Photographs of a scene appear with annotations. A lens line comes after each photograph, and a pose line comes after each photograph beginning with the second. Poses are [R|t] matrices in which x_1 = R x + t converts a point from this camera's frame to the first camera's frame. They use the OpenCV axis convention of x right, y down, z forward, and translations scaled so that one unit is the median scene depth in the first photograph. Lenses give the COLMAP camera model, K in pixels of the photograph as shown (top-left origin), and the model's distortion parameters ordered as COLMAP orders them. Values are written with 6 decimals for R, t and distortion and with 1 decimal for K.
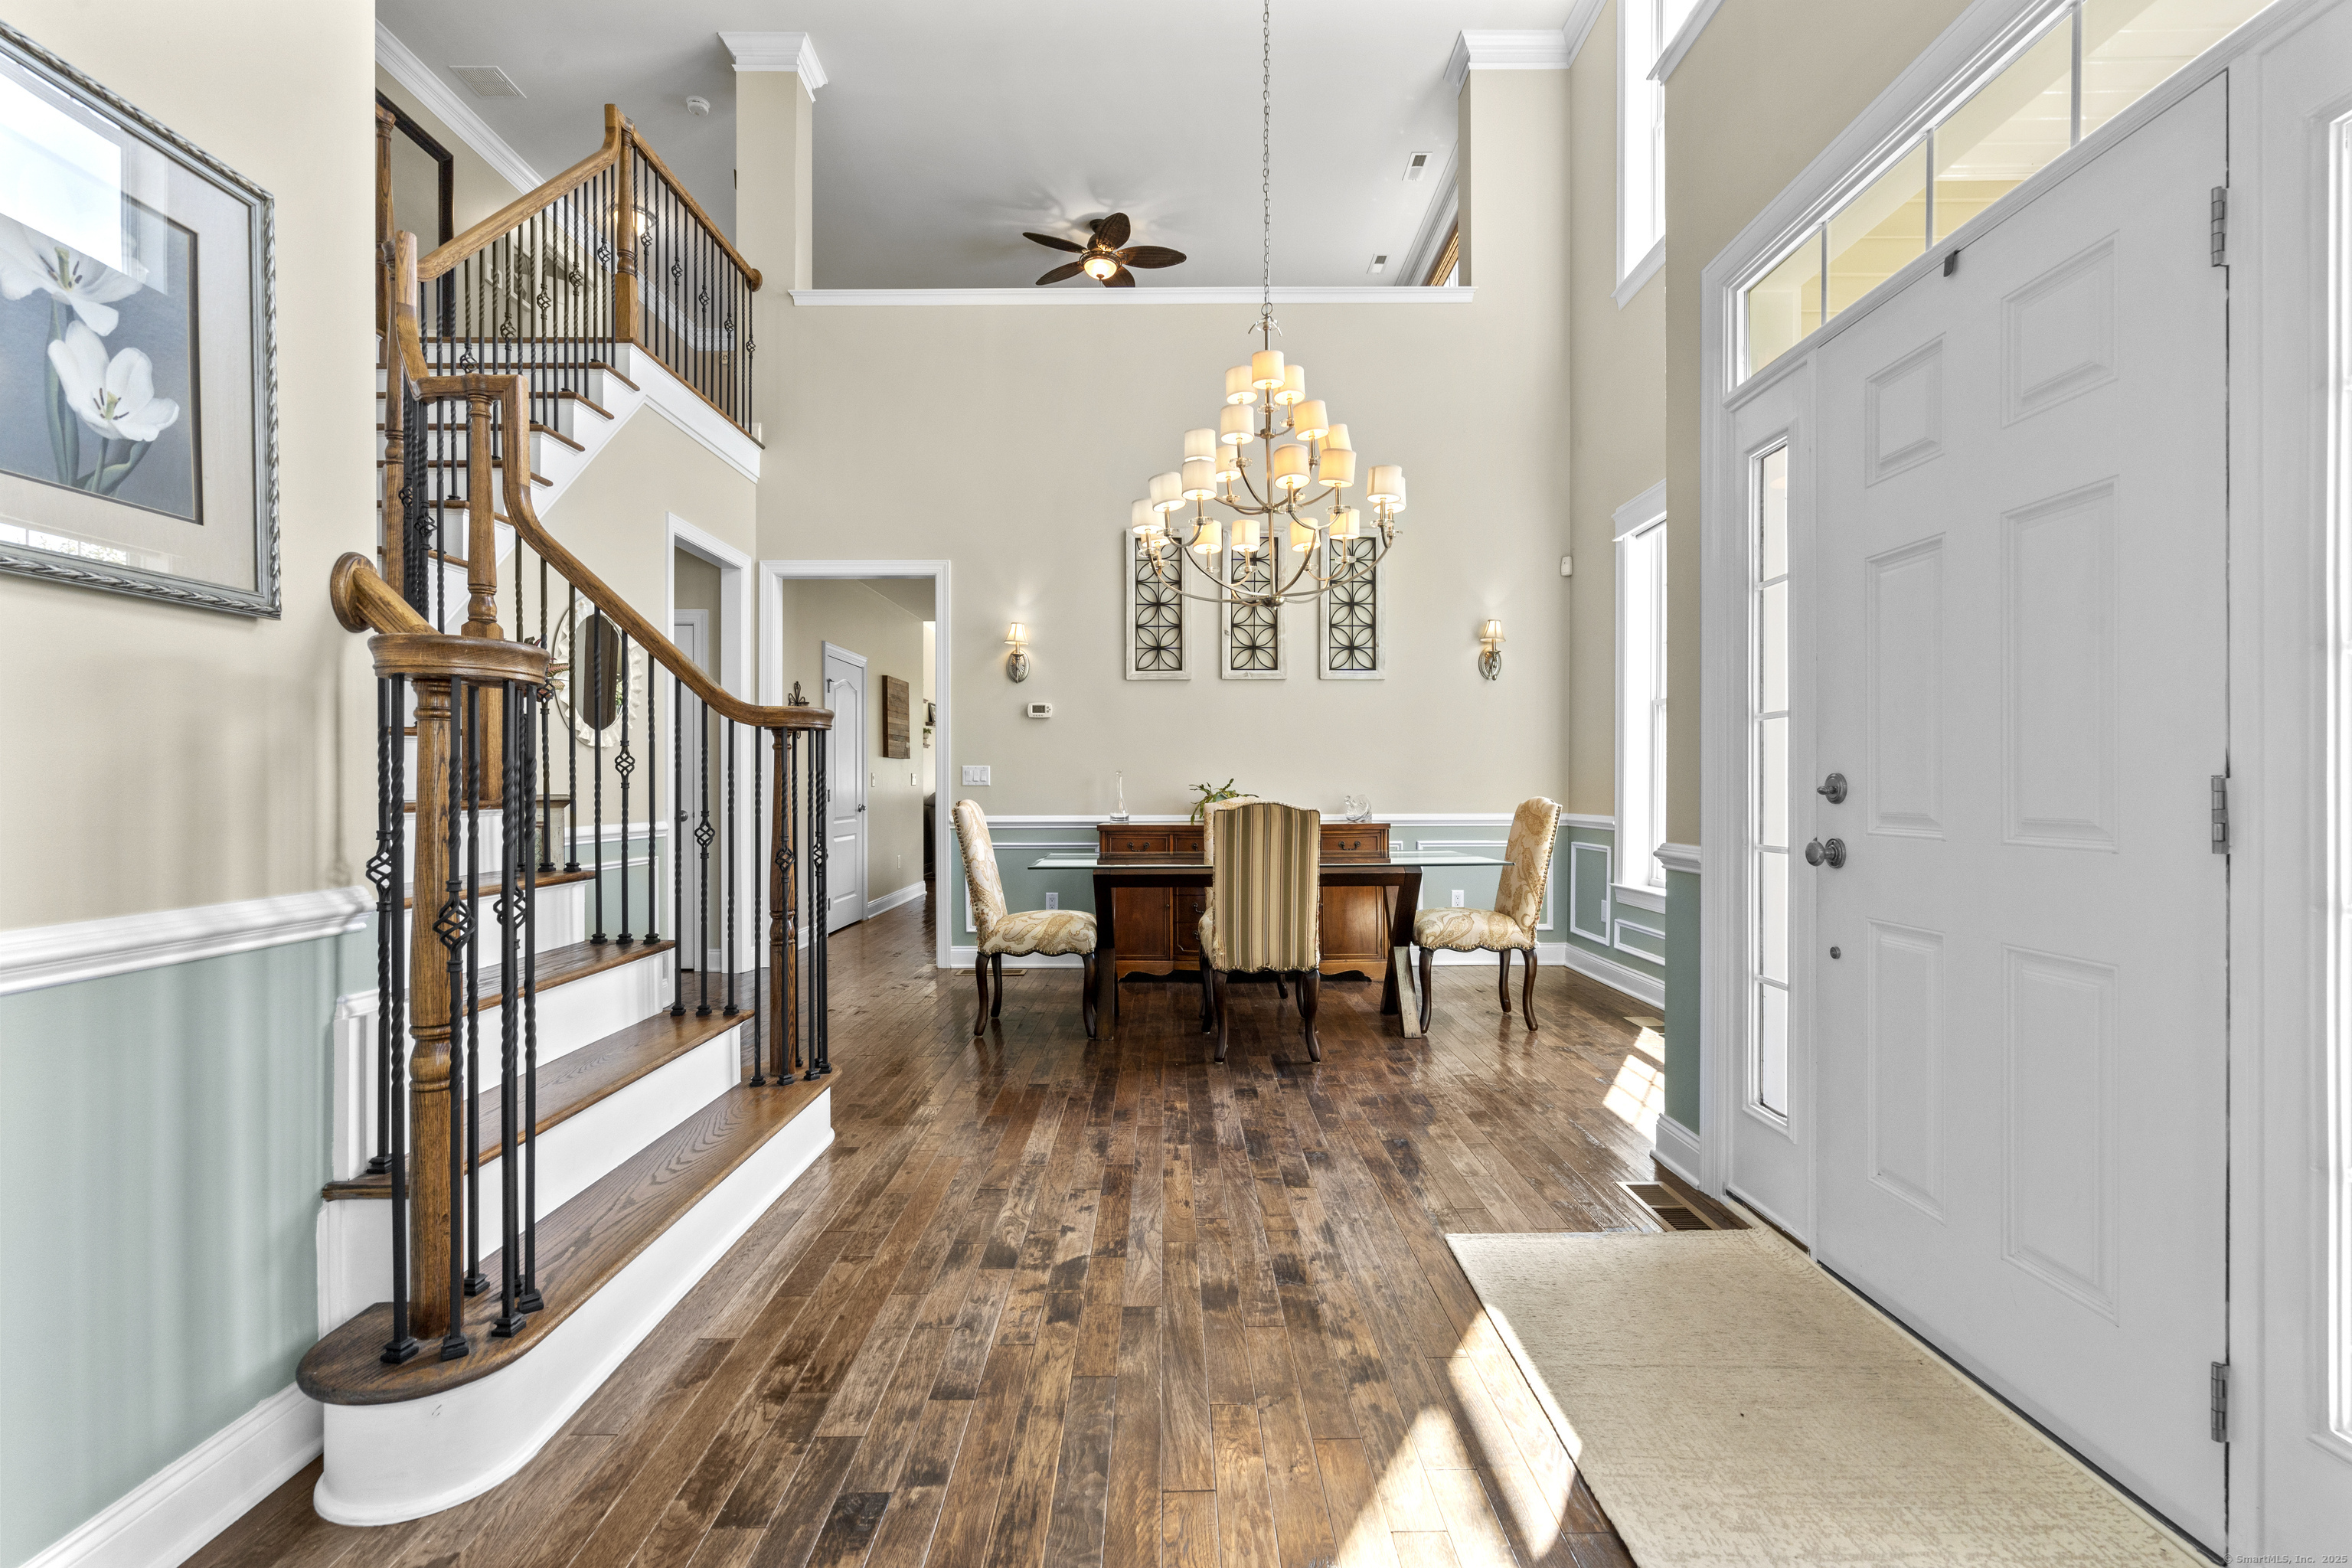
lens RADIAL K [[1041.6, 0, 1176.4], [0, 1041.6, 785.6], [0, 0, 1]] dist [0.003302, 0.000197]
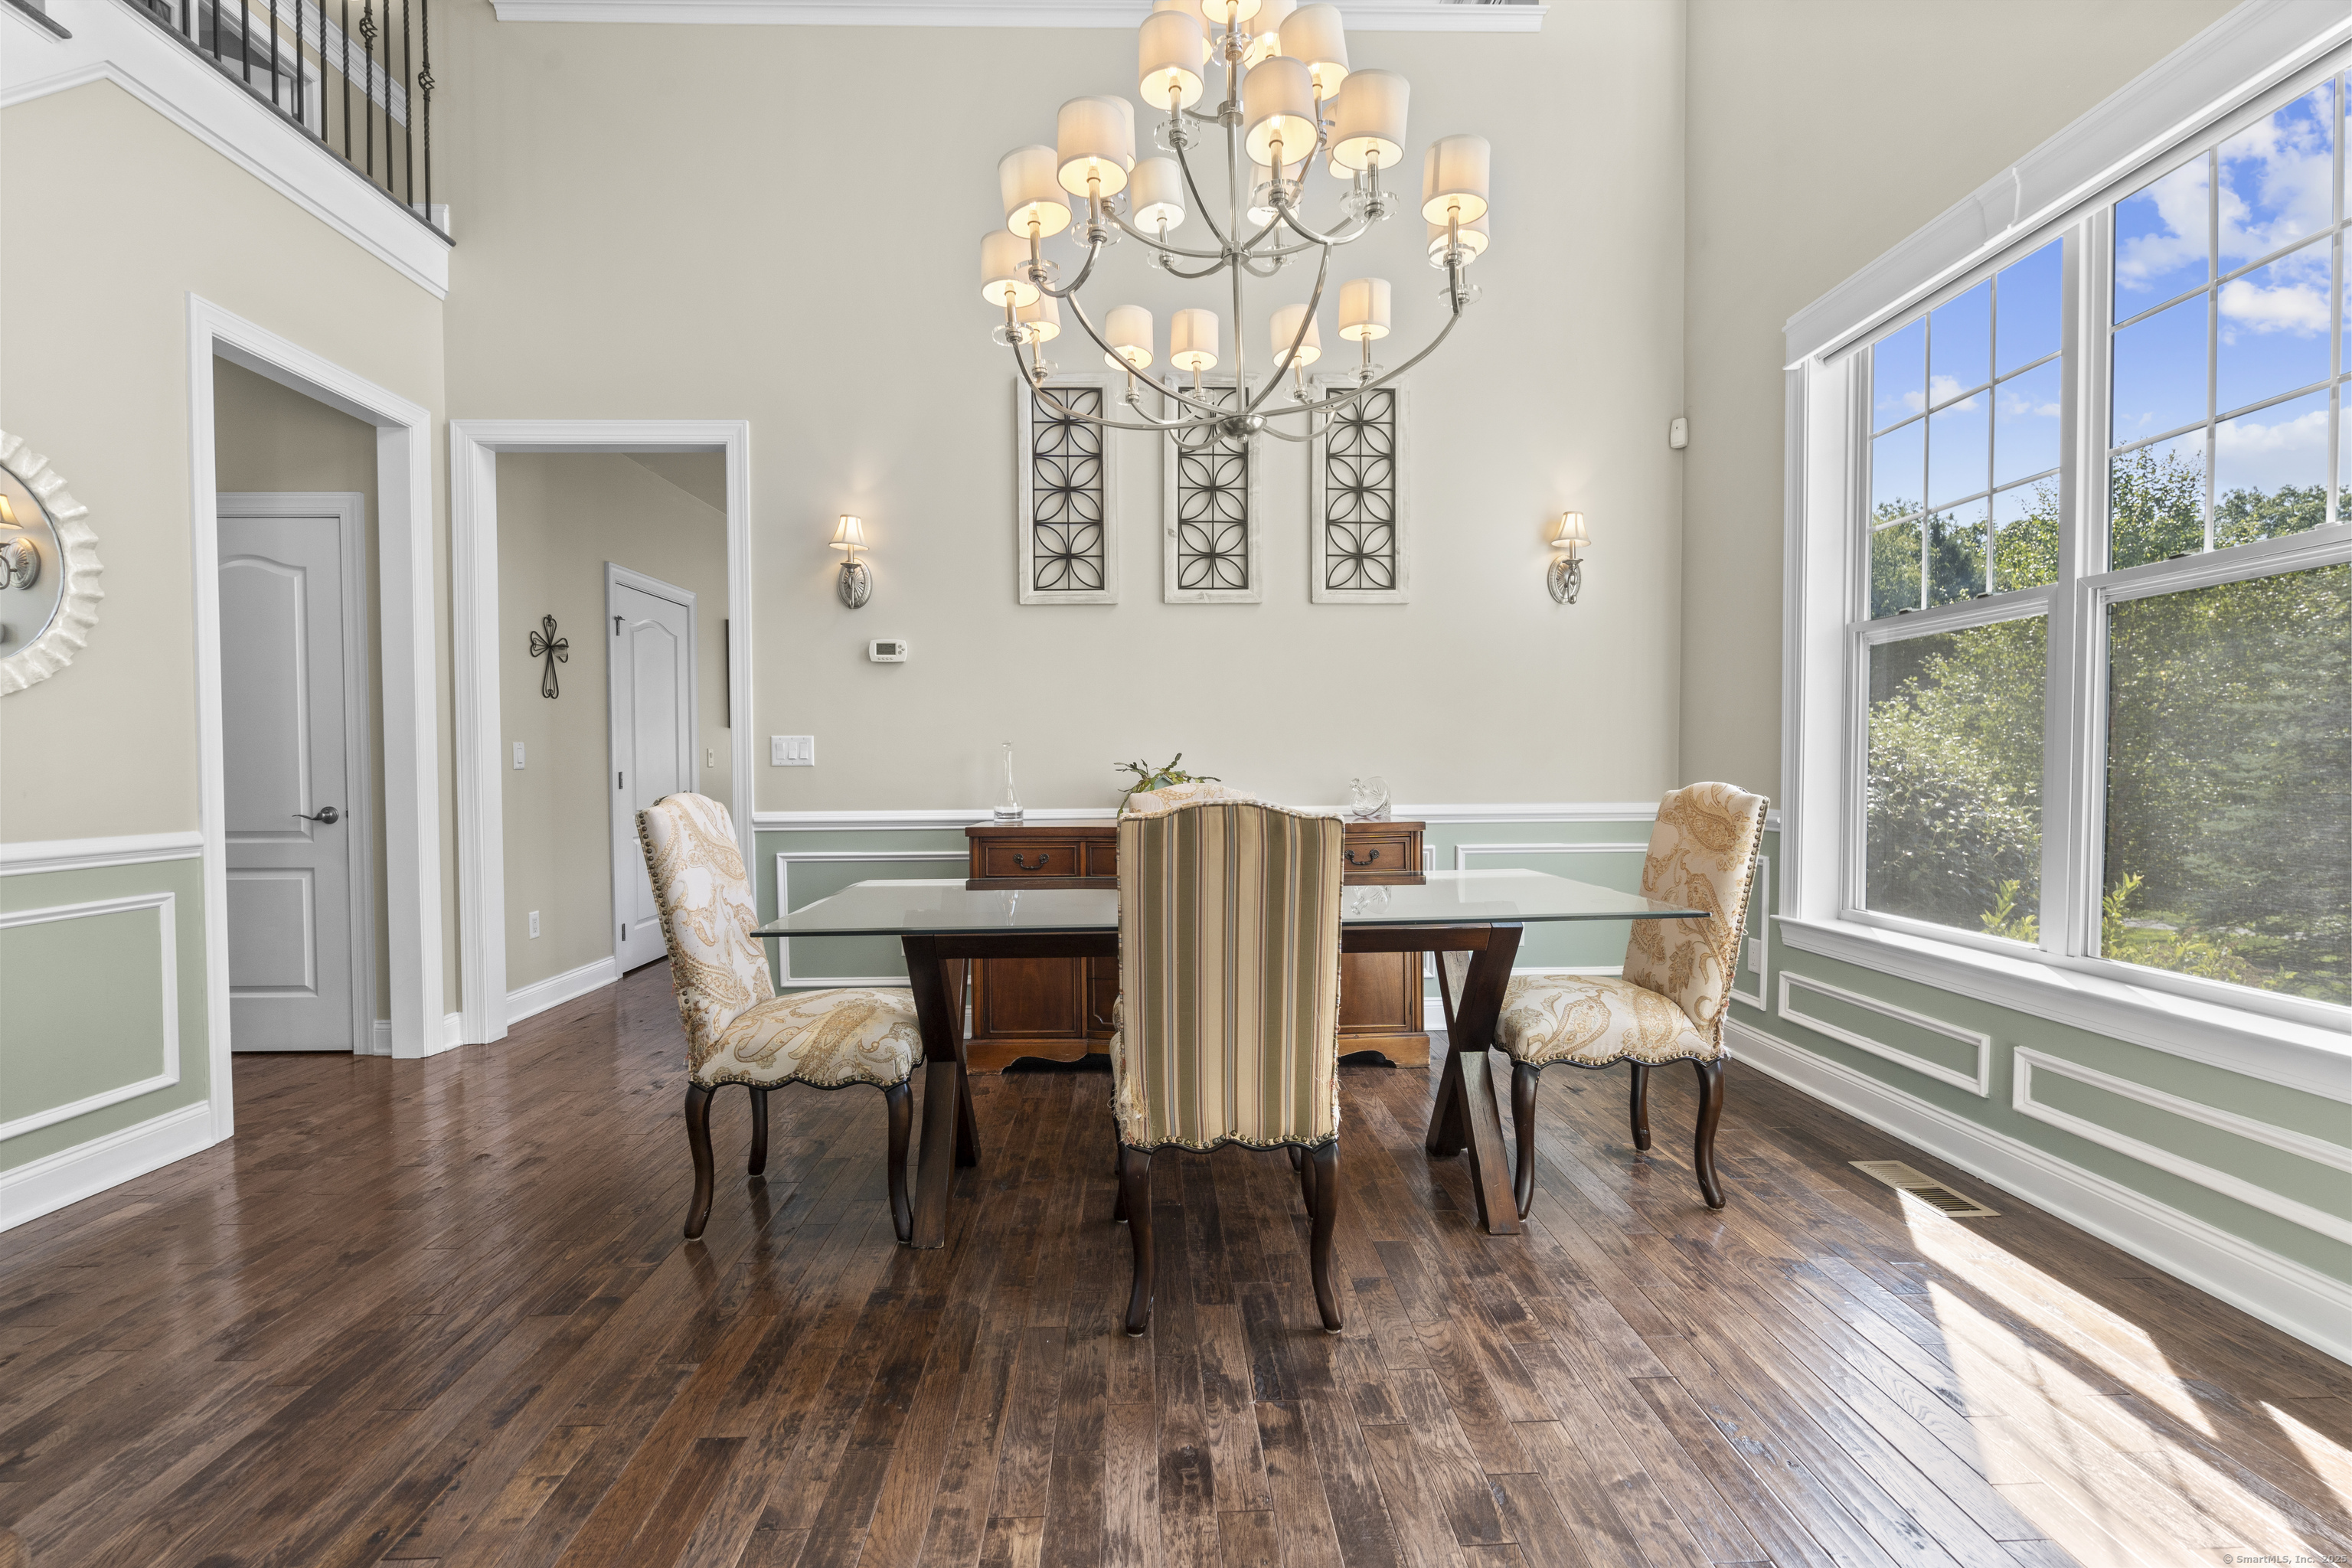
lens RADIAL K [[1041.6, 0, 1173.0], [0, 1041.6, 785.3], [0, 0, 1]] dist [0.003302, 0.000197]
pose [[0.999597, -0.005318, 0.027875, 0.032487], [0.004702, 0.999745, 0.022106, -0.001074], [-0.027986, -0.021966, 0.999367, 0.362917]]
